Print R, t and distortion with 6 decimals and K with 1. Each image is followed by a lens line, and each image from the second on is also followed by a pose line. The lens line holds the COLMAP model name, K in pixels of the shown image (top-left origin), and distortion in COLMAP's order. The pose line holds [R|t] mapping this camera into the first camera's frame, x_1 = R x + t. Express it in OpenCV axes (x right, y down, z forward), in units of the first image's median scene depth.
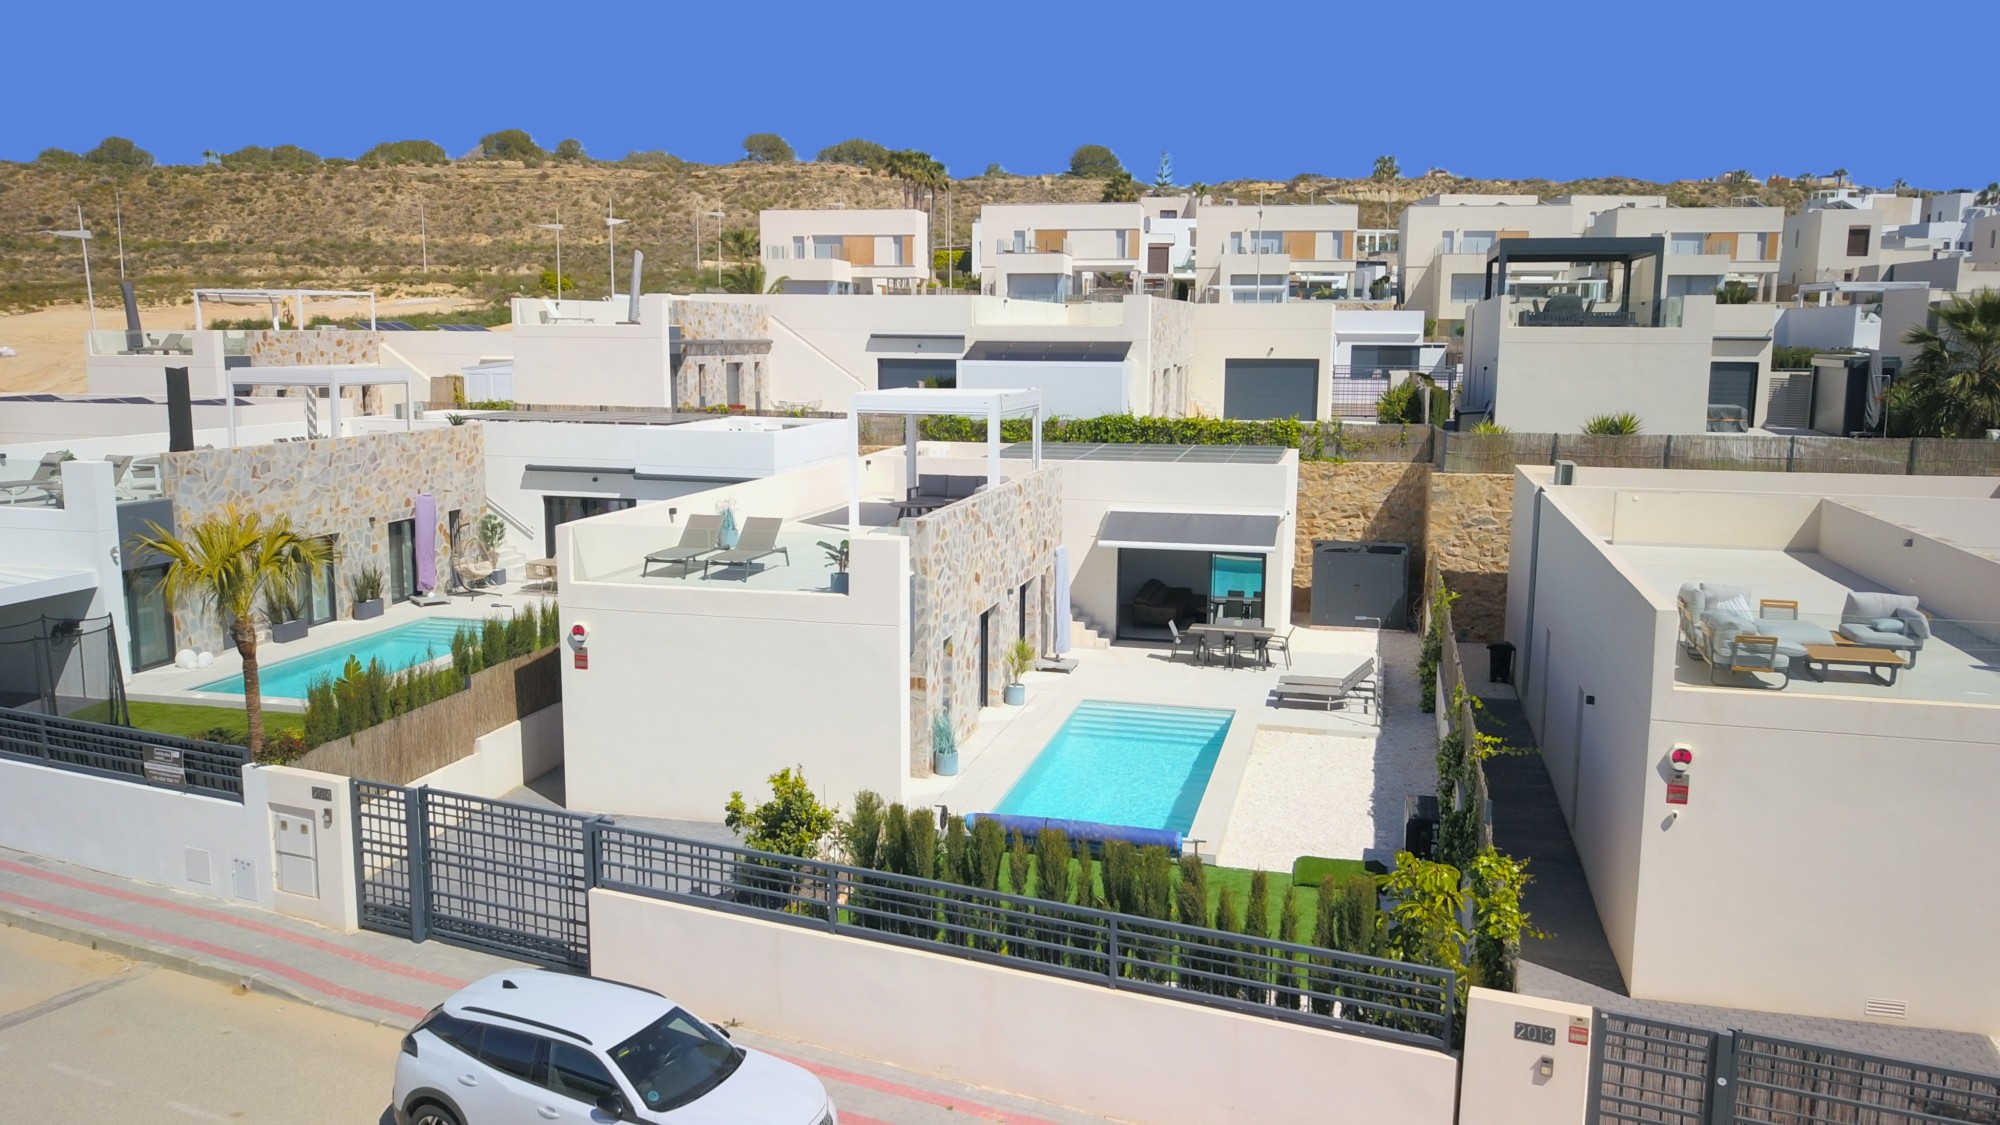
lens RADIAL K [[1552.7, 0, 1000.0], [0, 1552.7, 562.5], [0, 0, 1]] dist [0.019621, -0.043449]
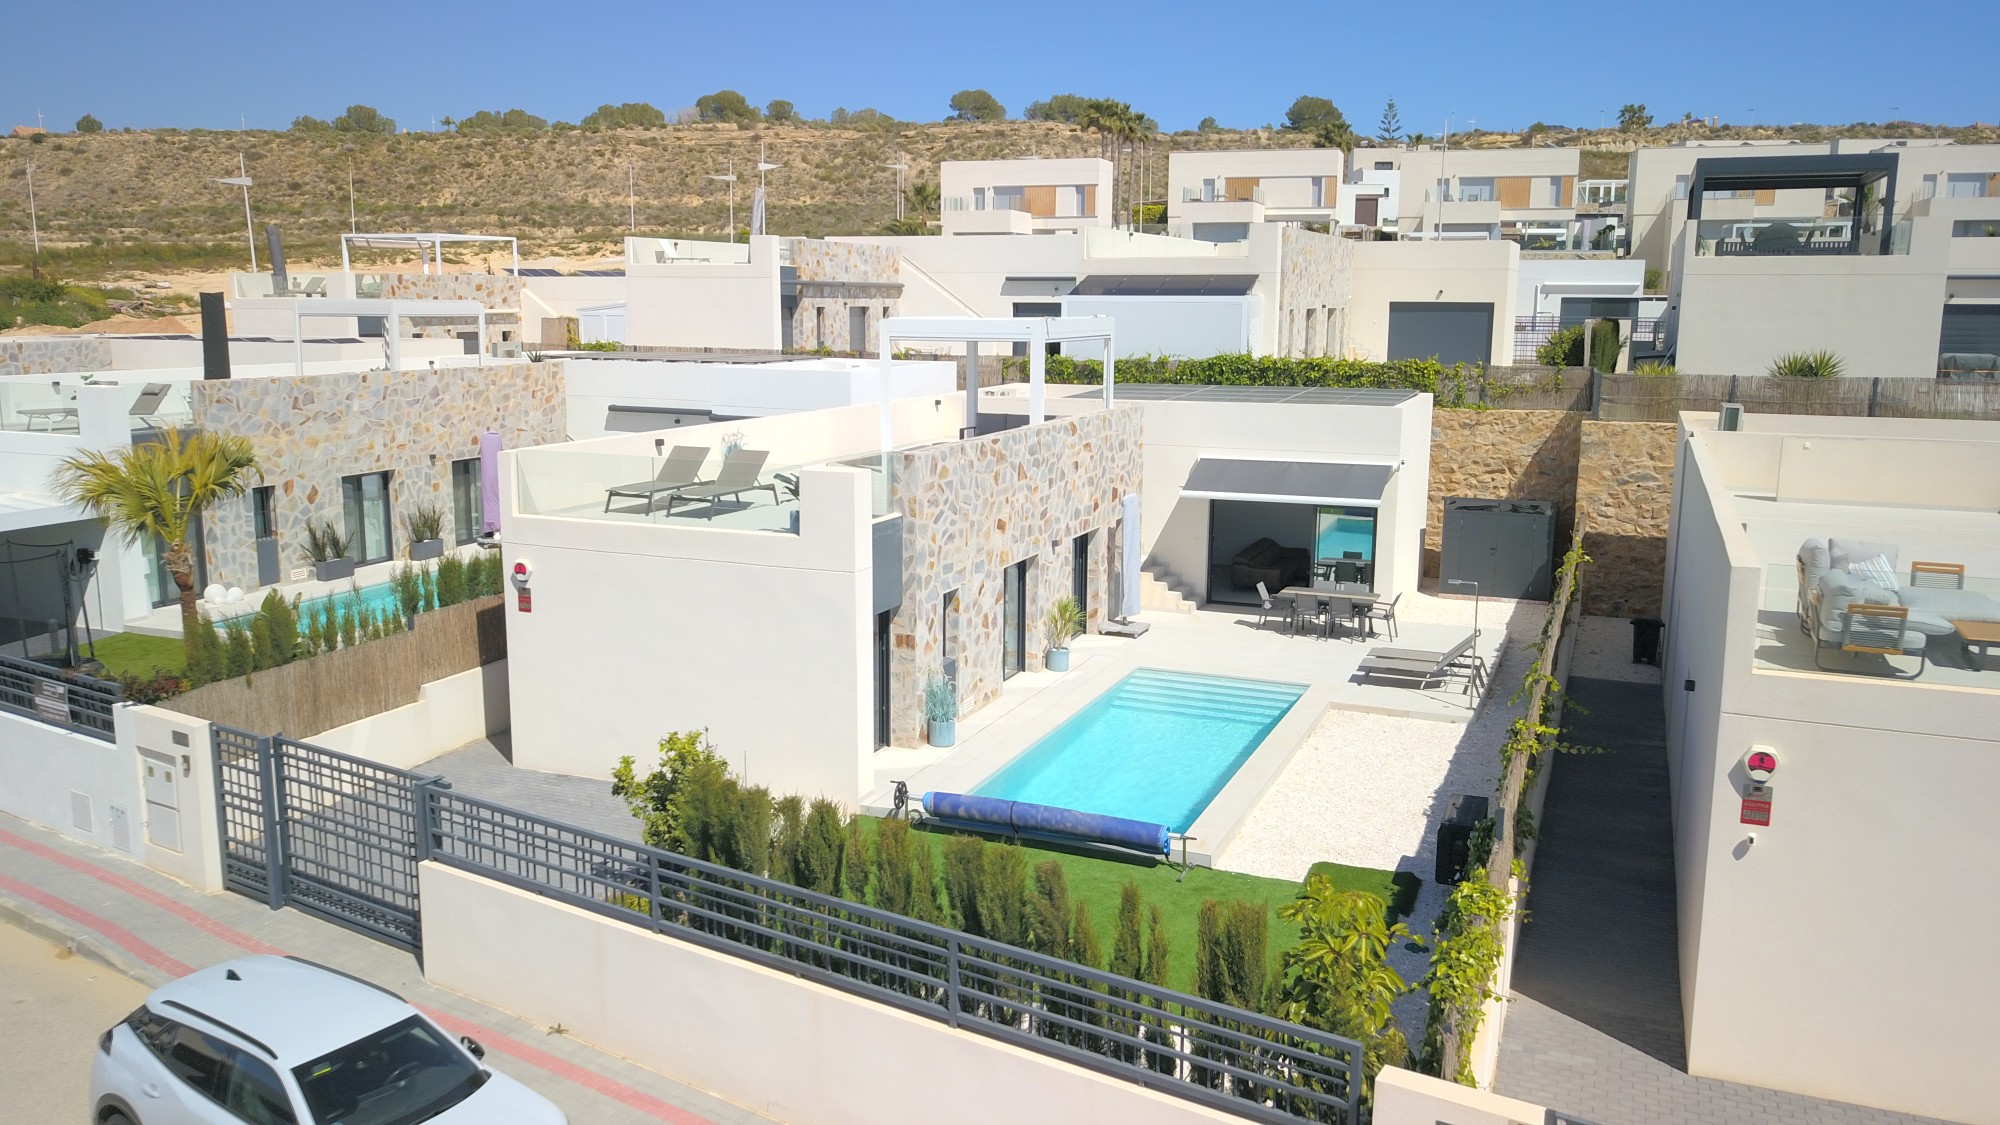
lens RADIAL K [[1554.1, 0, 1000.0], [0, 1554.1, 562.5], [0, 0, 1]] dist [-0.000149, -0.003200]
pose [[0.989150, 0.024006, -0.144931, 0.090125], [-0.021022, 0.999535, 0.022083, 0.009626], [0.145394, -0.018797, 0.989195, 0.102899]]
